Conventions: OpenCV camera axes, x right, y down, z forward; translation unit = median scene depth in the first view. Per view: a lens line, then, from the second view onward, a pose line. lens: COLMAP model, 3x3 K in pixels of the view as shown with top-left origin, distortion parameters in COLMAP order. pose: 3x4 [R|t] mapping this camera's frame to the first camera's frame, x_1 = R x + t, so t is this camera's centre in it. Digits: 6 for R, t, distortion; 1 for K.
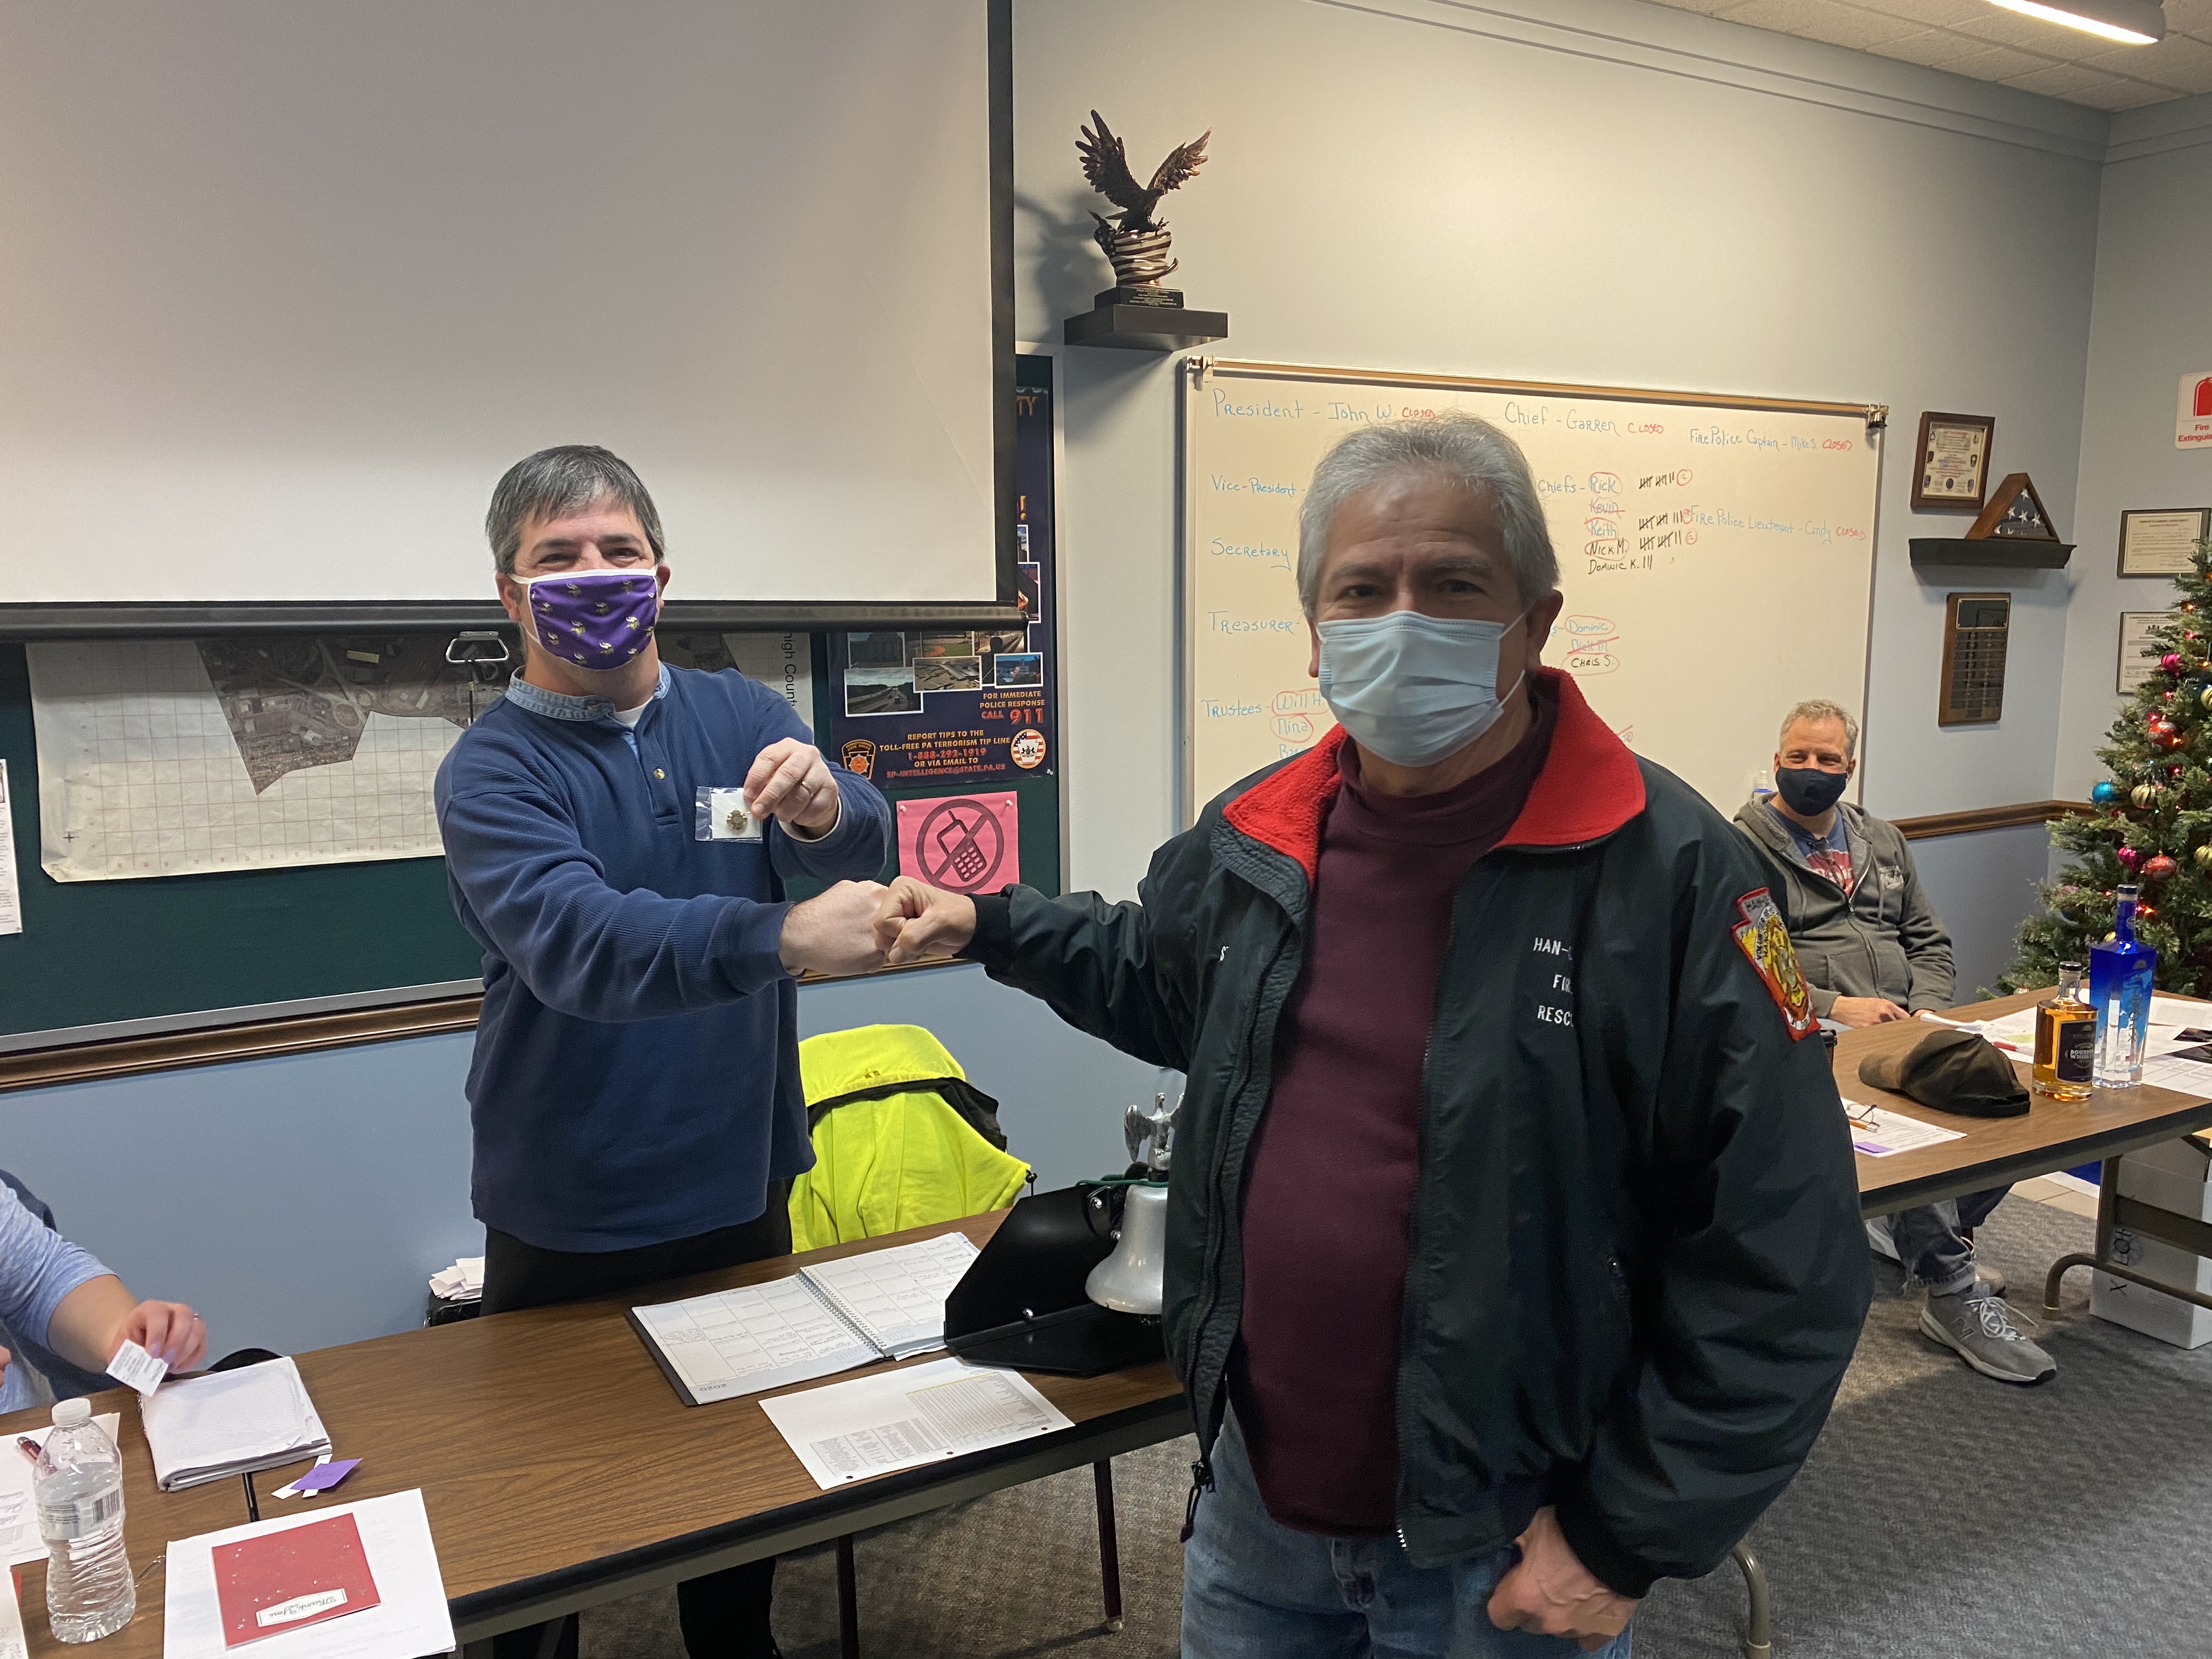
lens RADIAL K [[1675.5, 0, 1139.1], [0, 1675.5, 880.0], [0, 0, 1]] dist [0.033232, -0.000954]
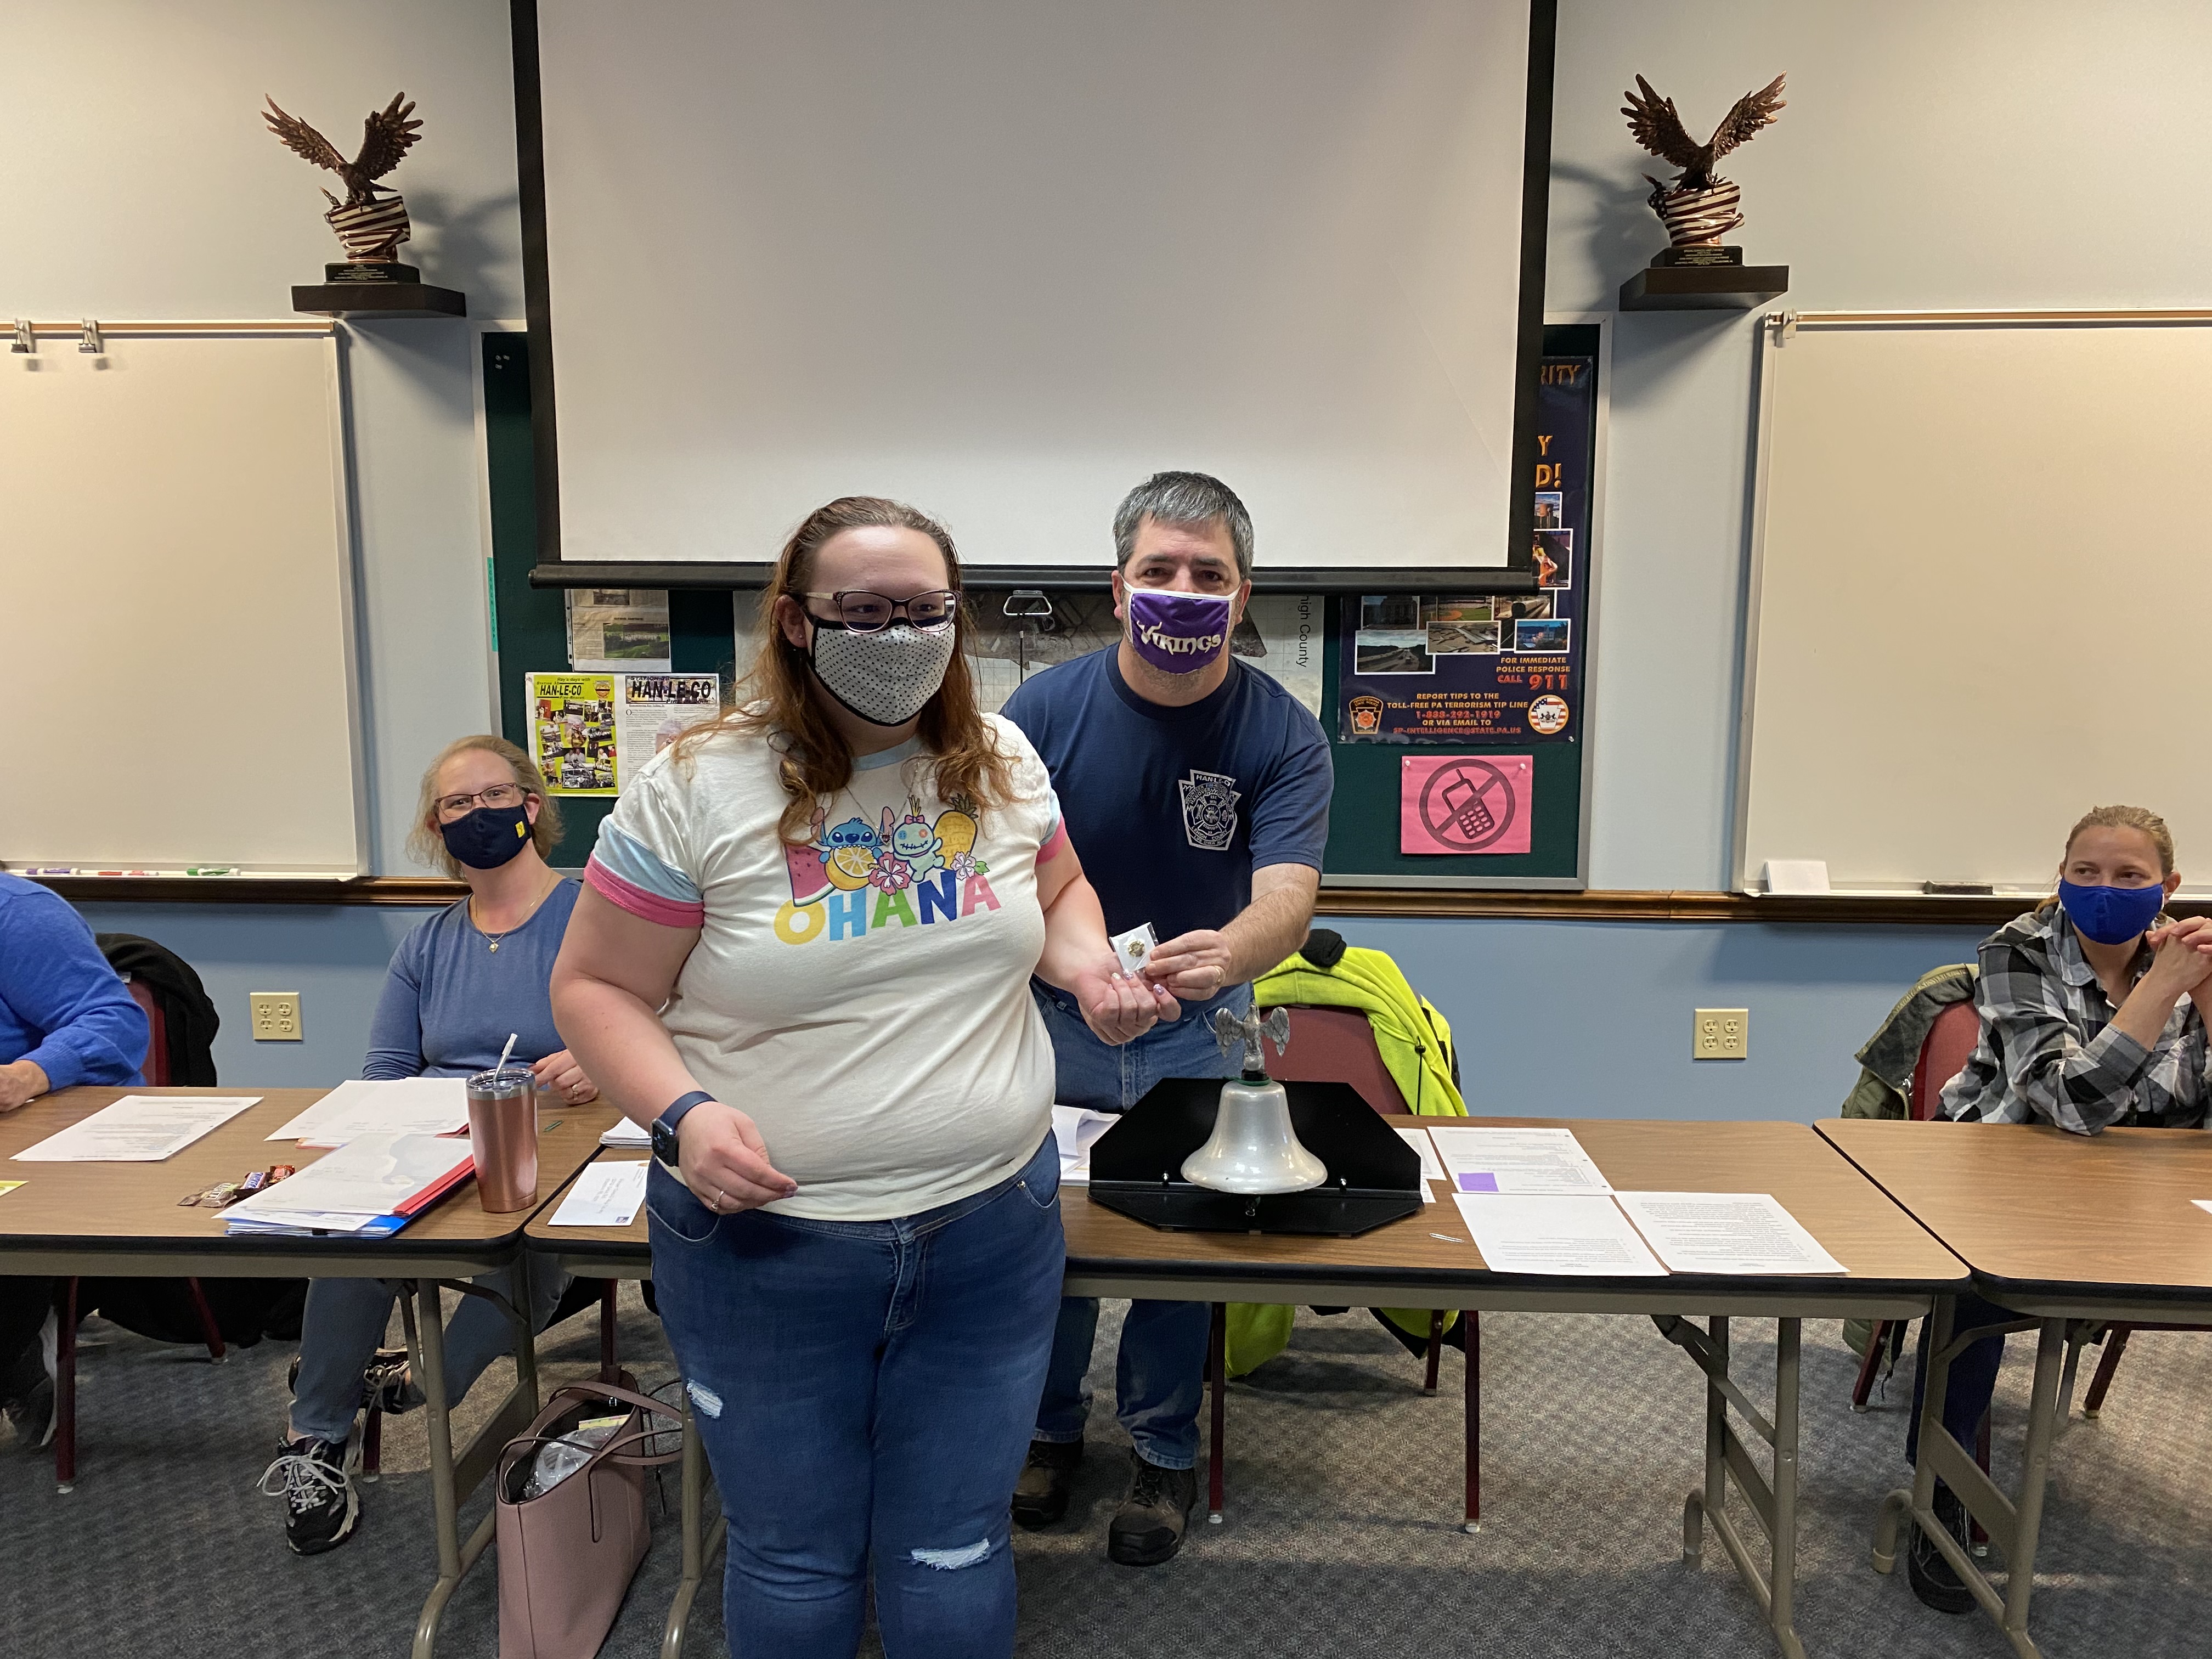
lens RADIAL K [[1675.5, 0, 1100.3], [0, 1675.5, 836.6], [0, 0, 1]] dist [0.033232, -0.000954]
pose [[0.854951, 0.091680, -0.510542, 0.233519], [-0.095349, 0.995262, 0.019052, 0.001416], [0.509869, 0.032391, 0.859642, -0.004416]]
